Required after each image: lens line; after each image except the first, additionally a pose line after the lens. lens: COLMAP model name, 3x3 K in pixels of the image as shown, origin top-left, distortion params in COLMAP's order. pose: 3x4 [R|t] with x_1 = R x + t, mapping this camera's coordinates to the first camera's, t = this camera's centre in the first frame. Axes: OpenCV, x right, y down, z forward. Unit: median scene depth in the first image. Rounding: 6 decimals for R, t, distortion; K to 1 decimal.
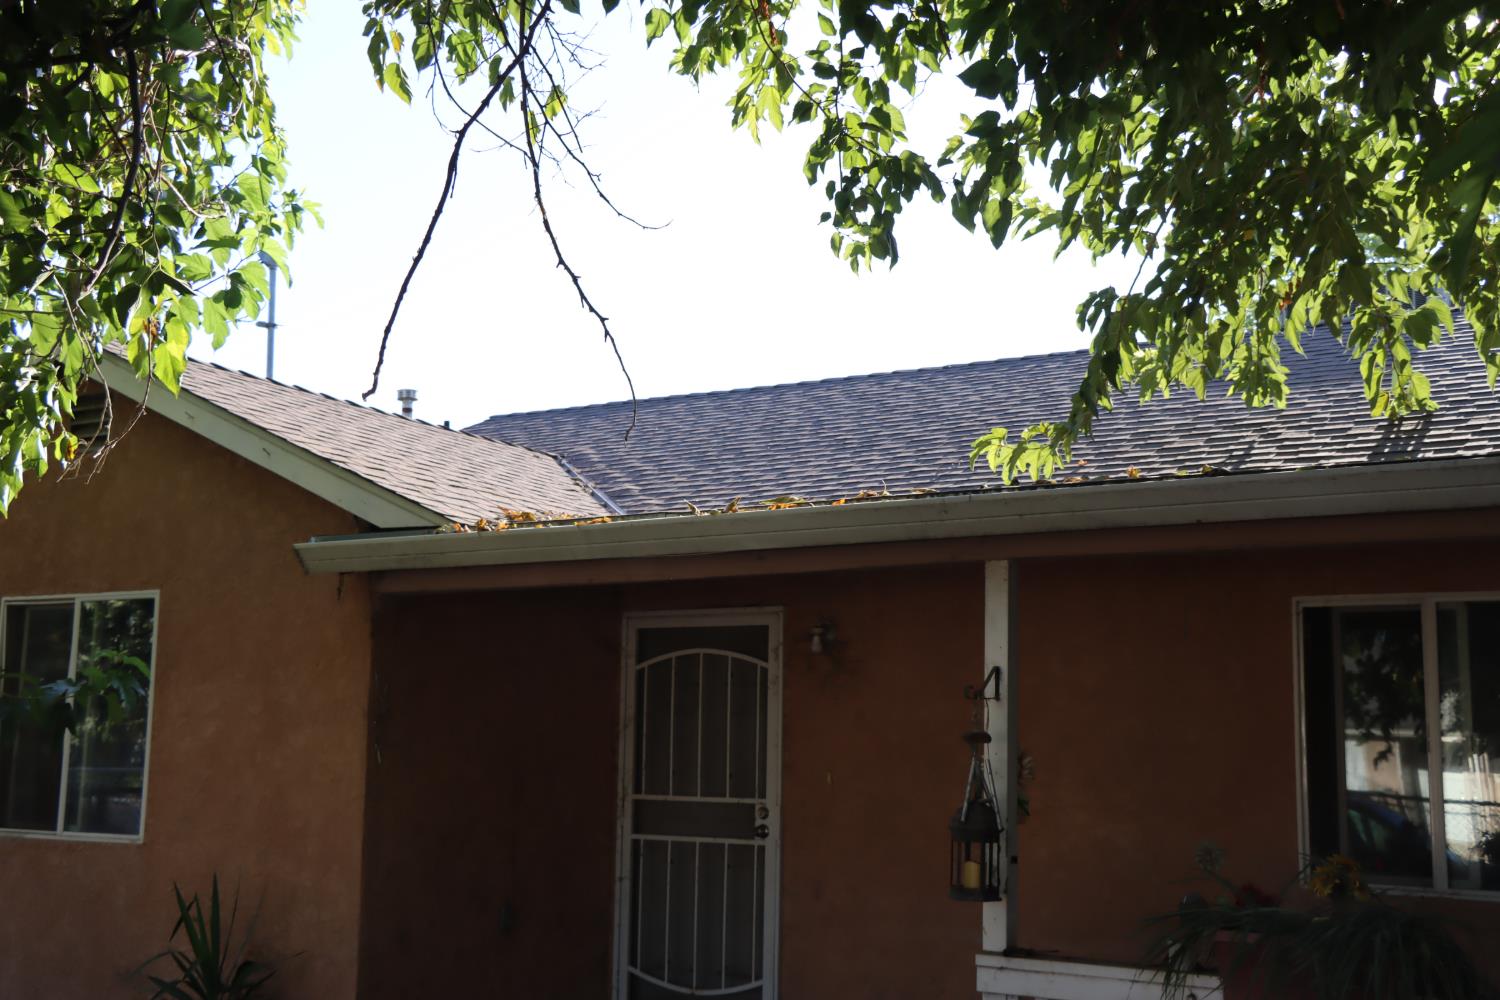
lens RADIAL K [[1732.2, 0, 748.5], [0, 1732.2, 513.6], [0, 0, 1]] dist [-0.076708, 0.339621]
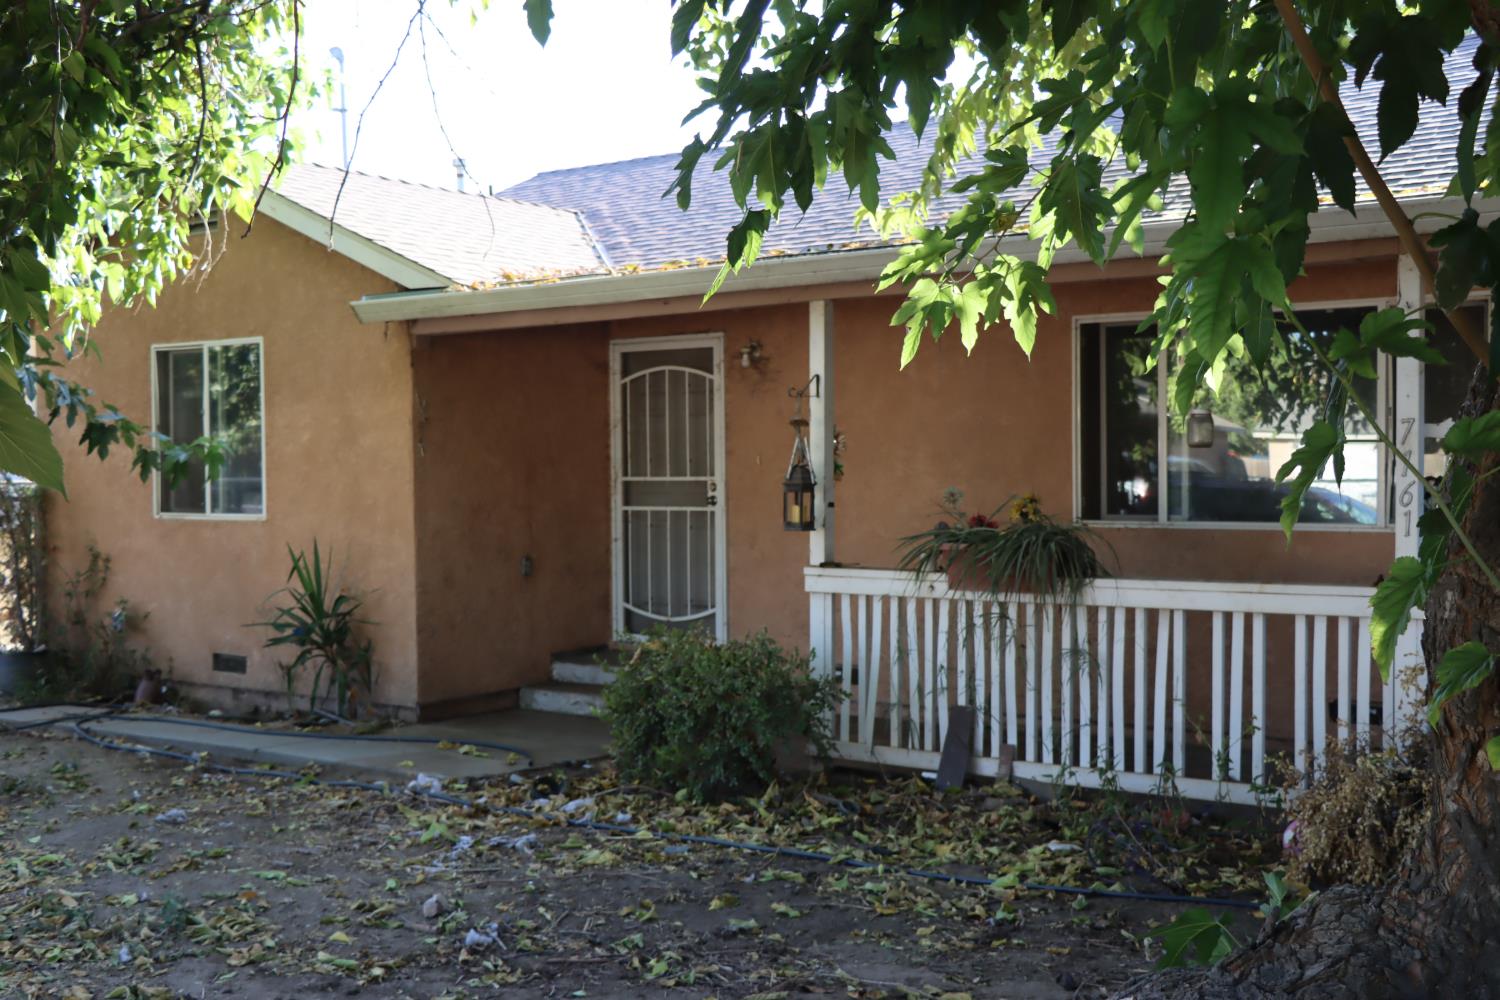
lens RADIAL K [[1732.2, 0, 748.5], [0, 1732.2, 513.6], [0, 0, 1]] dist [-0.076708, 0.339621]
pose [[0.996882, -0.024831, -0.074895, 0.136978], [0.036888, 0.985743, 0.164165, -0.027016], [0.069751, -0.166416, 0.983586, -0.329796]]
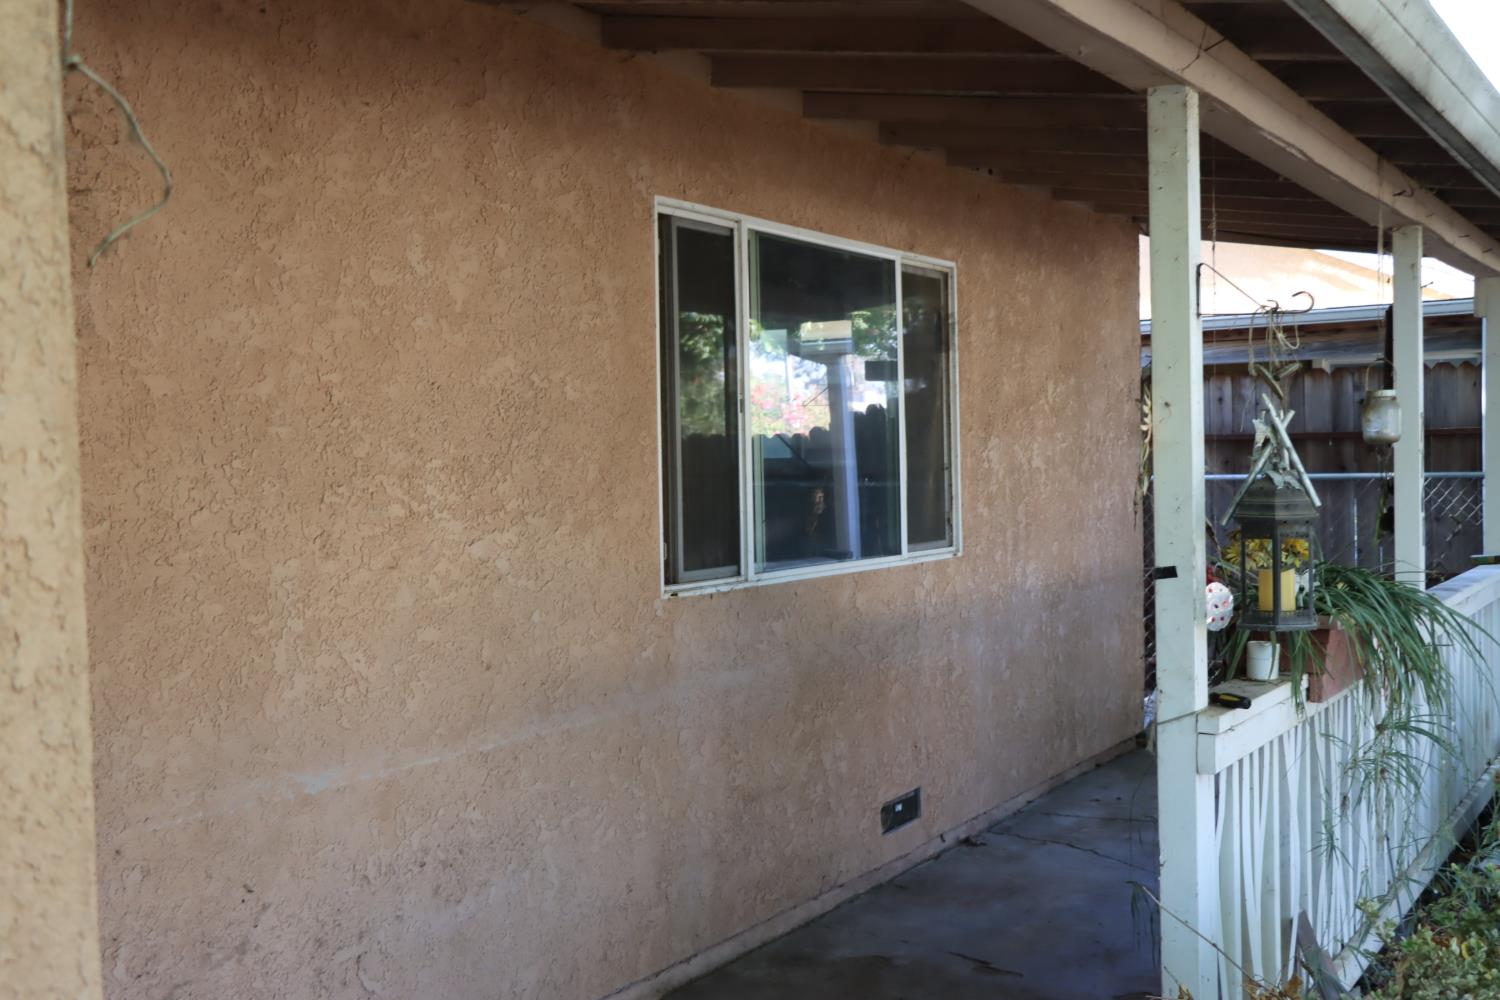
lens RADIAL K [[1732.2, 0, 748.5], [0, 1732.2, 513.6], [0, 0, 1]] dist [-0.076708, 0.339621]
pose [[-0.026843, -0.052448, 0.998263, -0.342811], [-0.118494, 0.991749, 0.048919, 0.119610], [-0.992592, -0.116974, -0.032837, 0.836075]]
